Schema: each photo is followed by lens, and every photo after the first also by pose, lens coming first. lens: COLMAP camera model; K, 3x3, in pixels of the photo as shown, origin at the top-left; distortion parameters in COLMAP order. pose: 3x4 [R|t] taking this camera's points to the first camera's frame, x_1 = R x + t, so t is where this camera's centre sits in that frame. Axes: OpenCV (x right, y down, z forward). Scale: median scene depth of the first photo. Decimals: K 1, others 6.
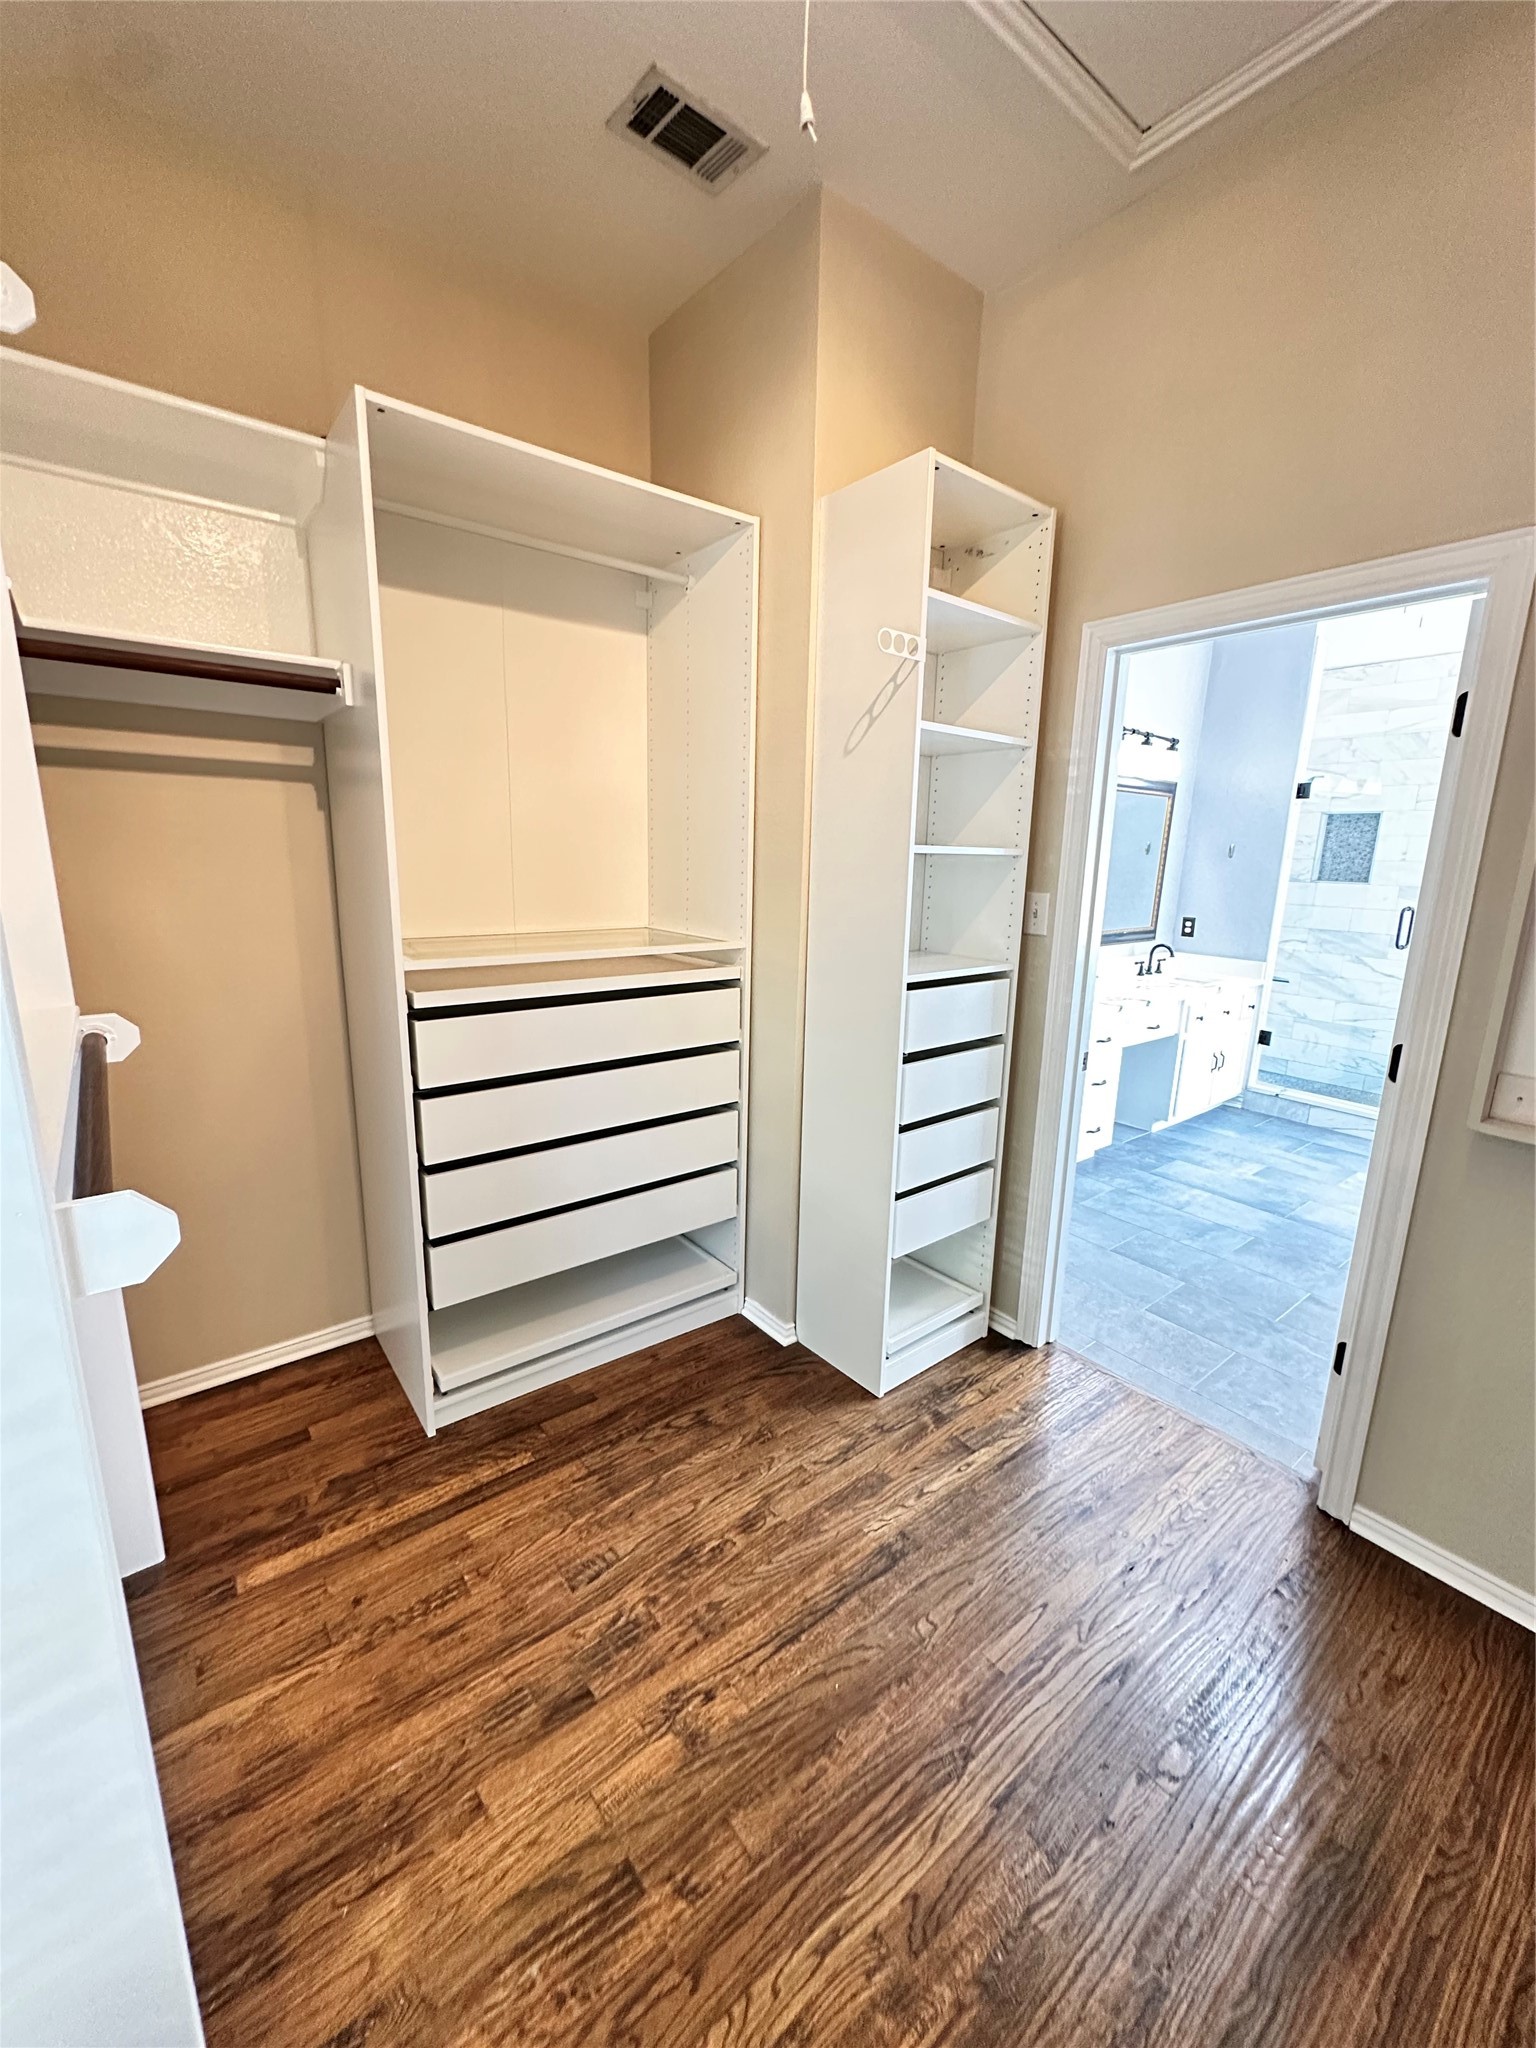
lens RADIAL K [[816.7, 0, 768.3], [0, 816.7, 1025.5], [0, 0, 1]] dist [-0.001378, 0.000061]
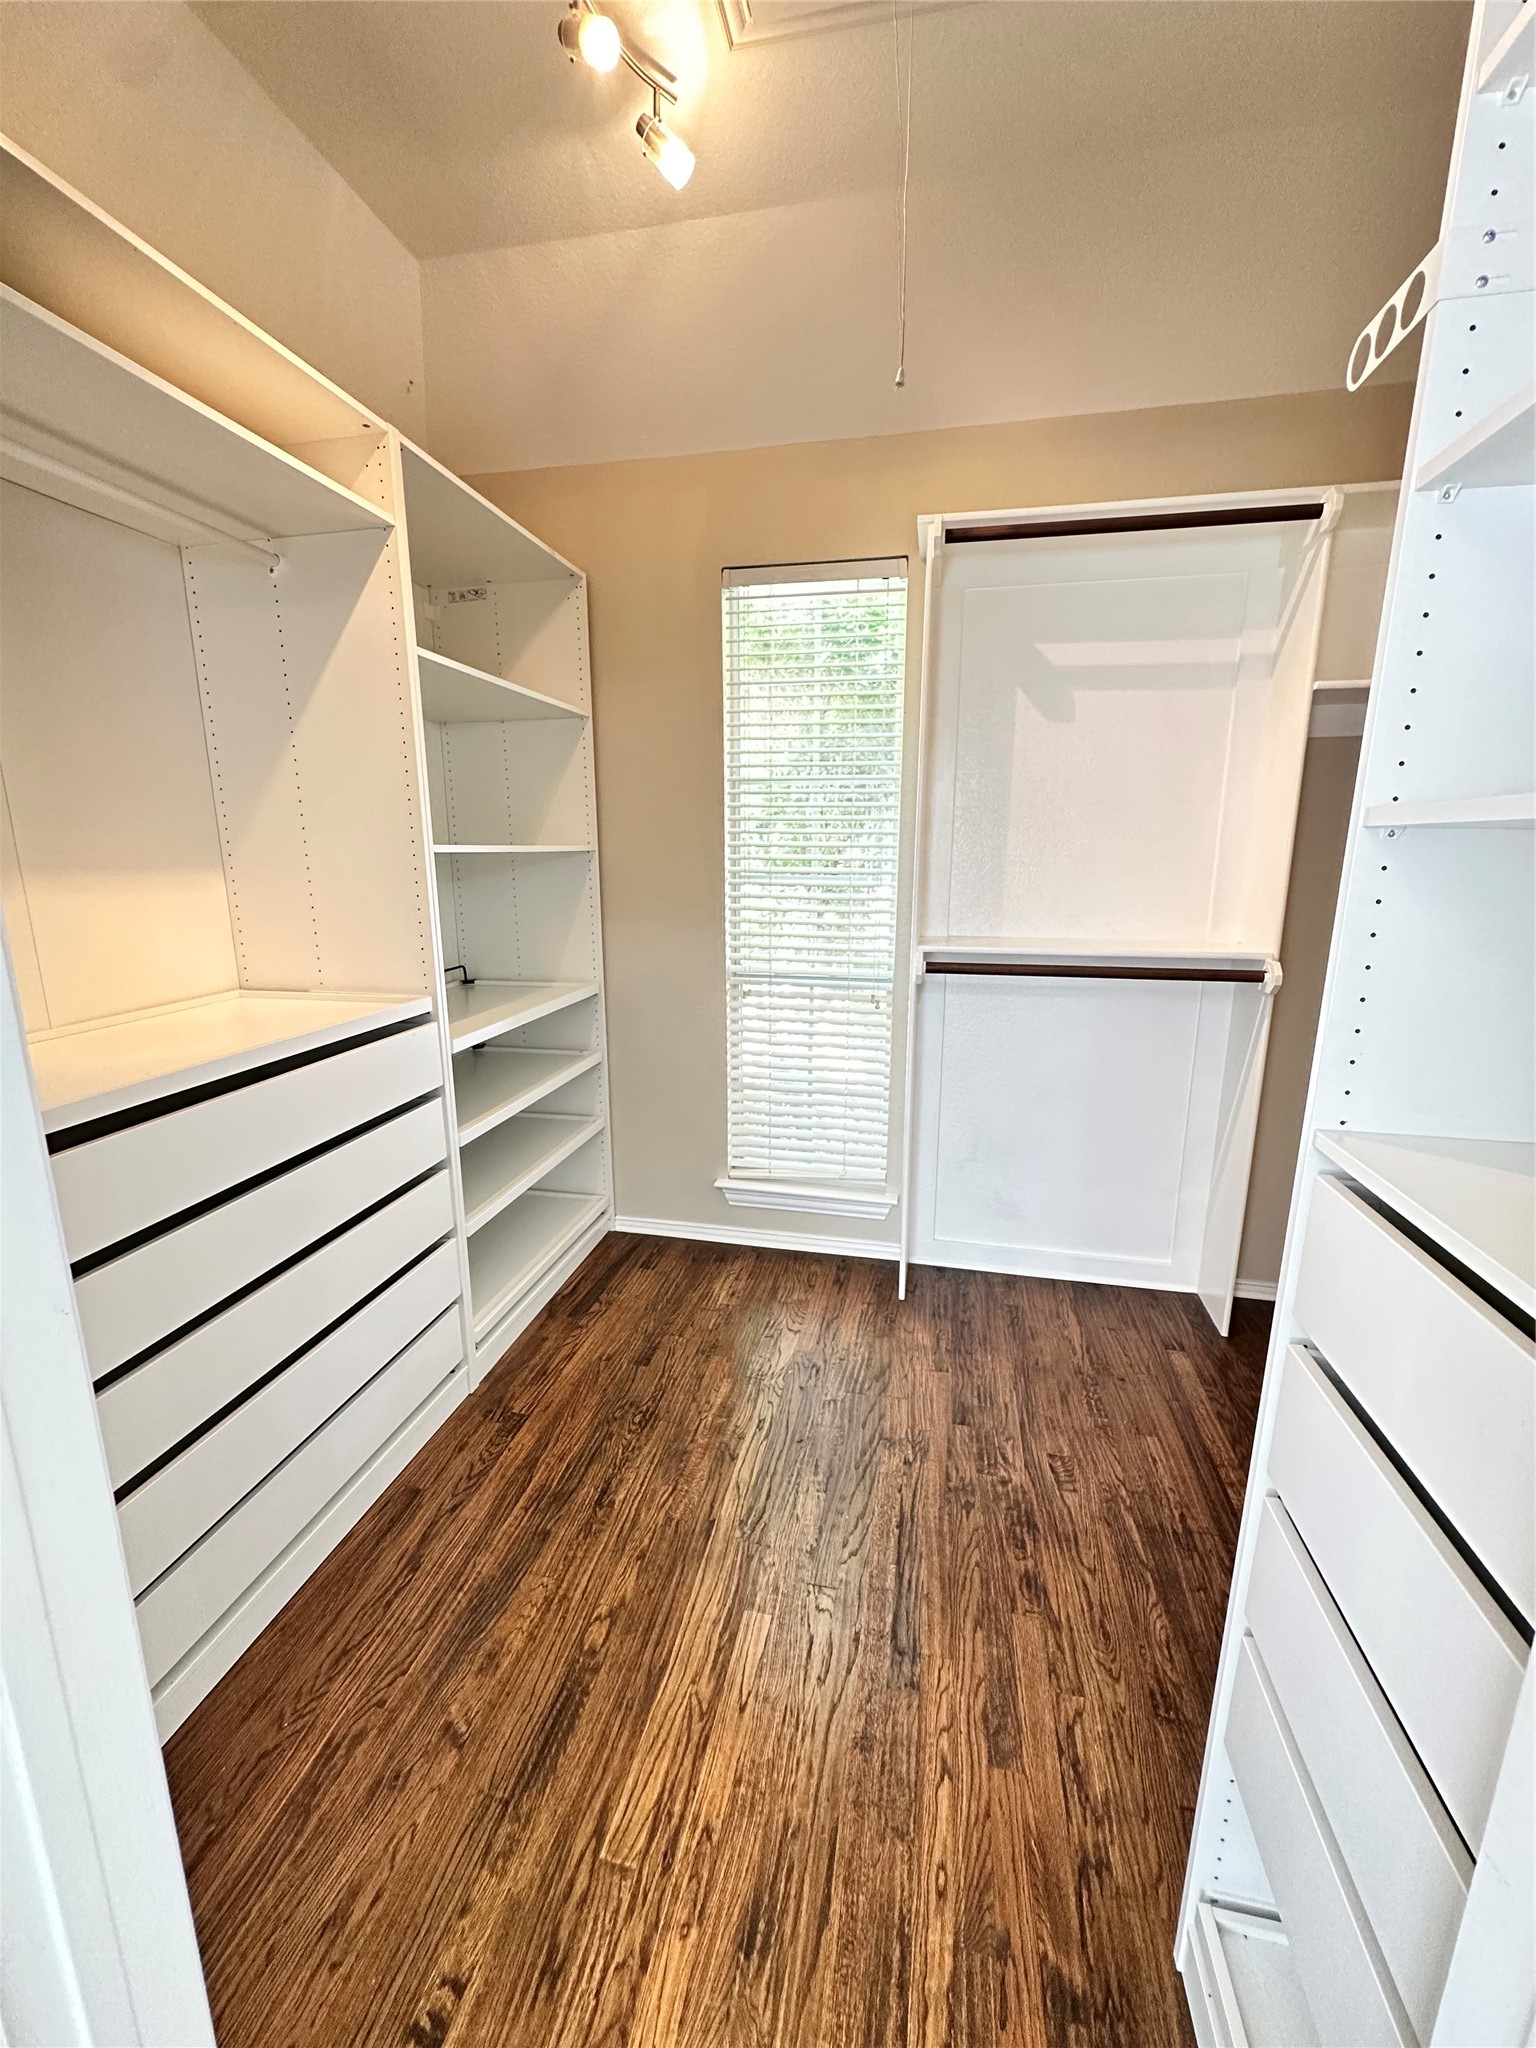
lens RADIAL K [[816.7, 0, 766.5], [0, 816.7, 1022.4], [0, 0, 1]] dist [-0.001378, 0.000061]
pose [[-0.769280, 0.111286, -0.629145, 0.635497], [-0.152996, 0.923977, 0.350511, -0.216209], [0.620323, 0.365898, -0.693771, 1.098679]]
